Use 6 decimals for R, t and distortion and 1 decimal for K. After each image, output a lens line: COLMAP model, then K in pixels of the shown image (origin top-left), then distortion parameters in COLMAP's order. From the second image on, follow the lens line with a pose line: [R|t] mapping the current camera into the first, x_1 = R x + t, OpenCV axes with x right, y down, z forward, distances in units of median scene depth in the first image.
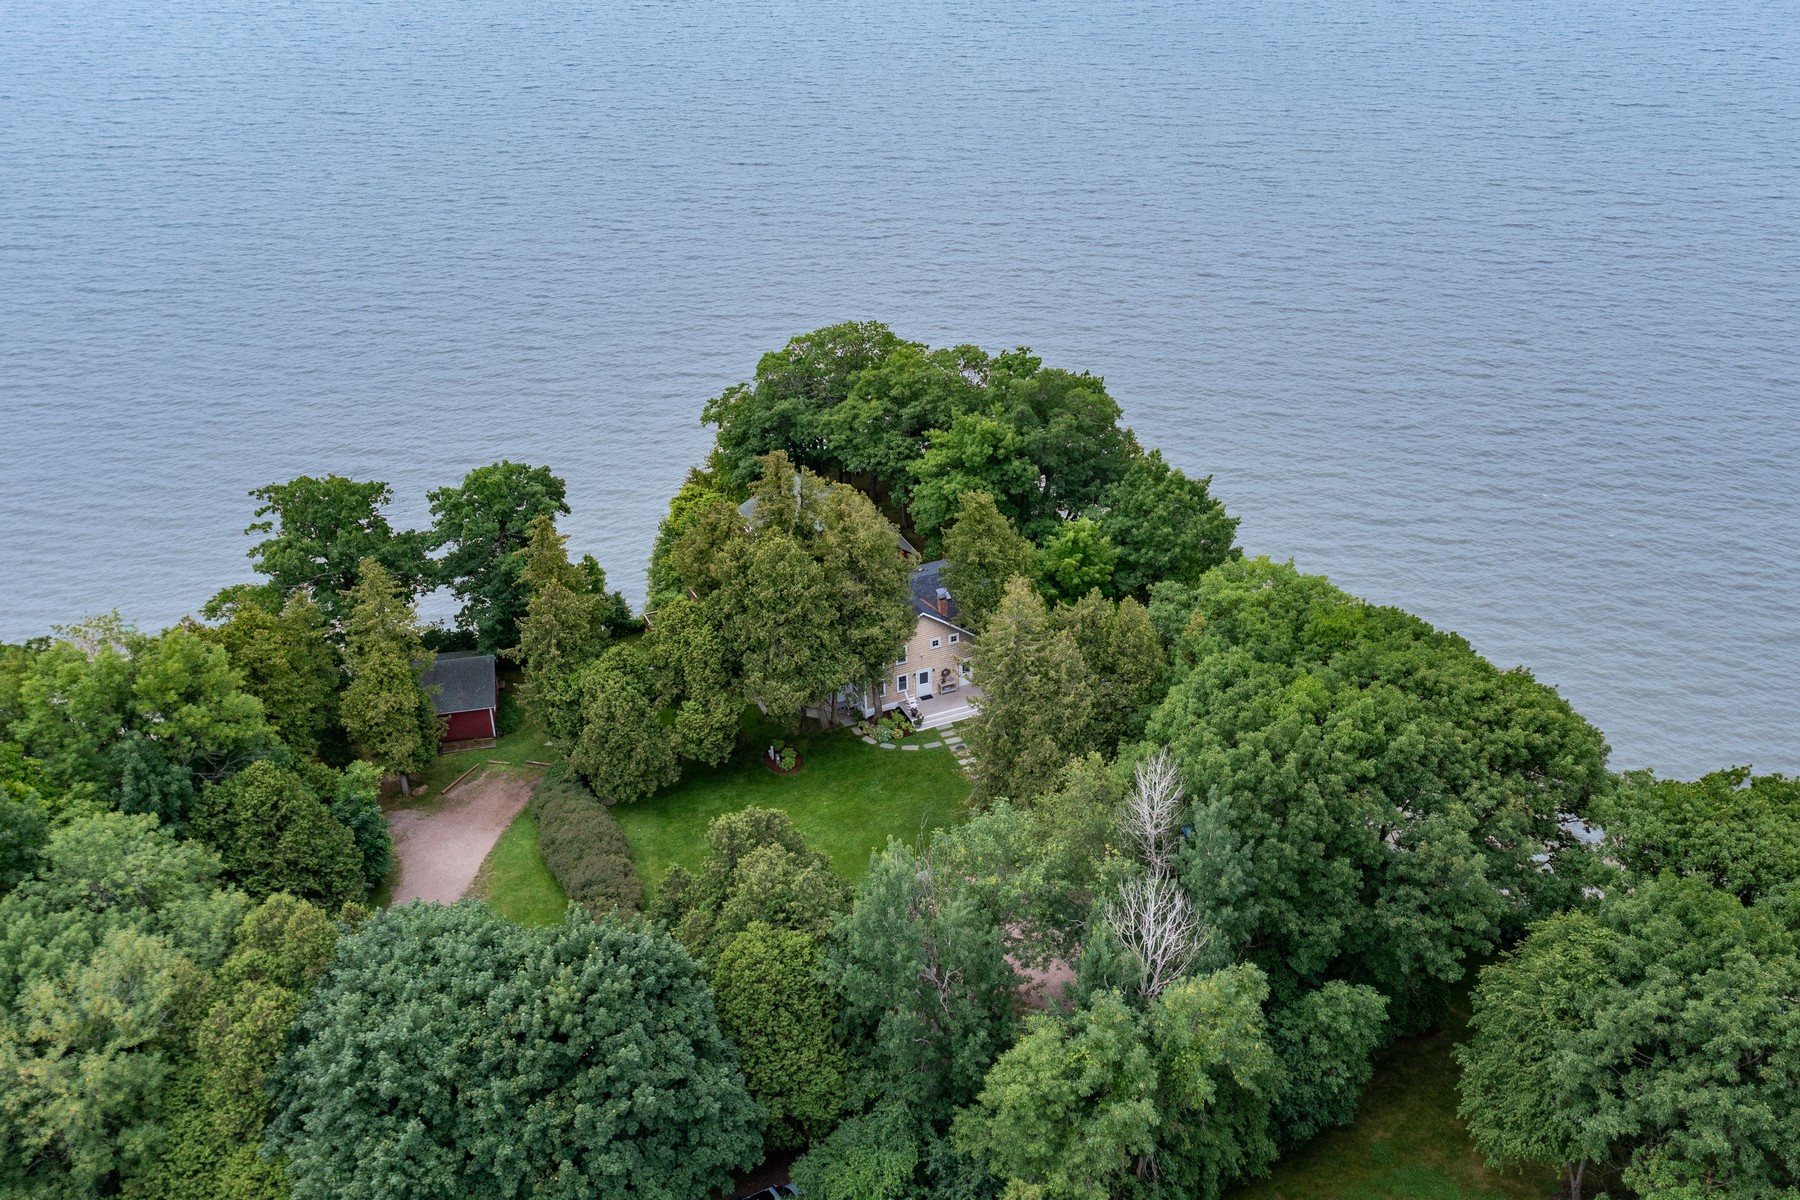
lens RADIAL K [[1403.5, 0, 907.0], [0, 1403.5, 593.4], [0, 0, 1]] dist [0.010478, 0.002446]
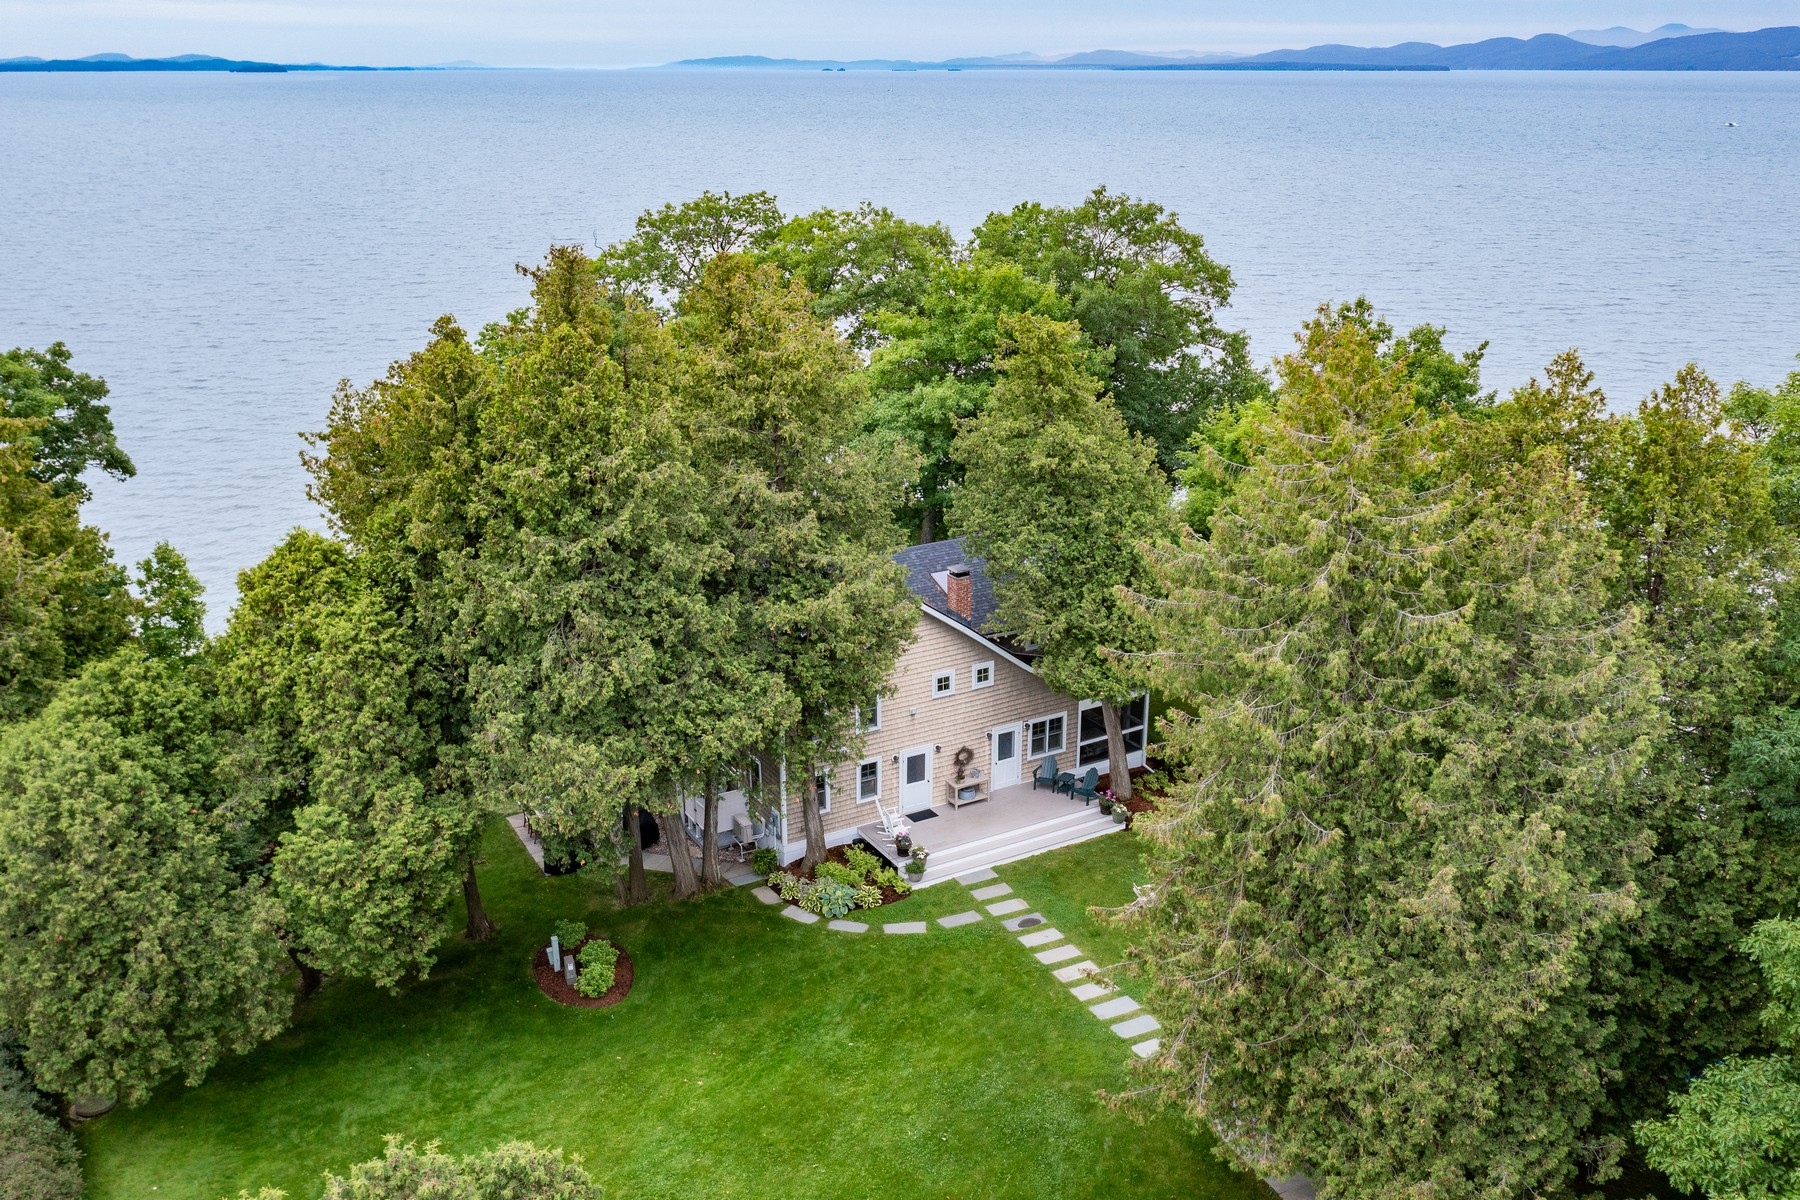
lens RADIAL K [[1560.2, 0, 893.2], [0, 1560.2, 611.3], [0, 0, 1]] dist [-0.004607, -0.001896]
pose [[0.994722, -0.015965, 0.101355, -0.047288], [0.029167, 0.991066, -0.130144, 0.082464], [-0.098372, 0.132413, 0.986301, 0.578974]]
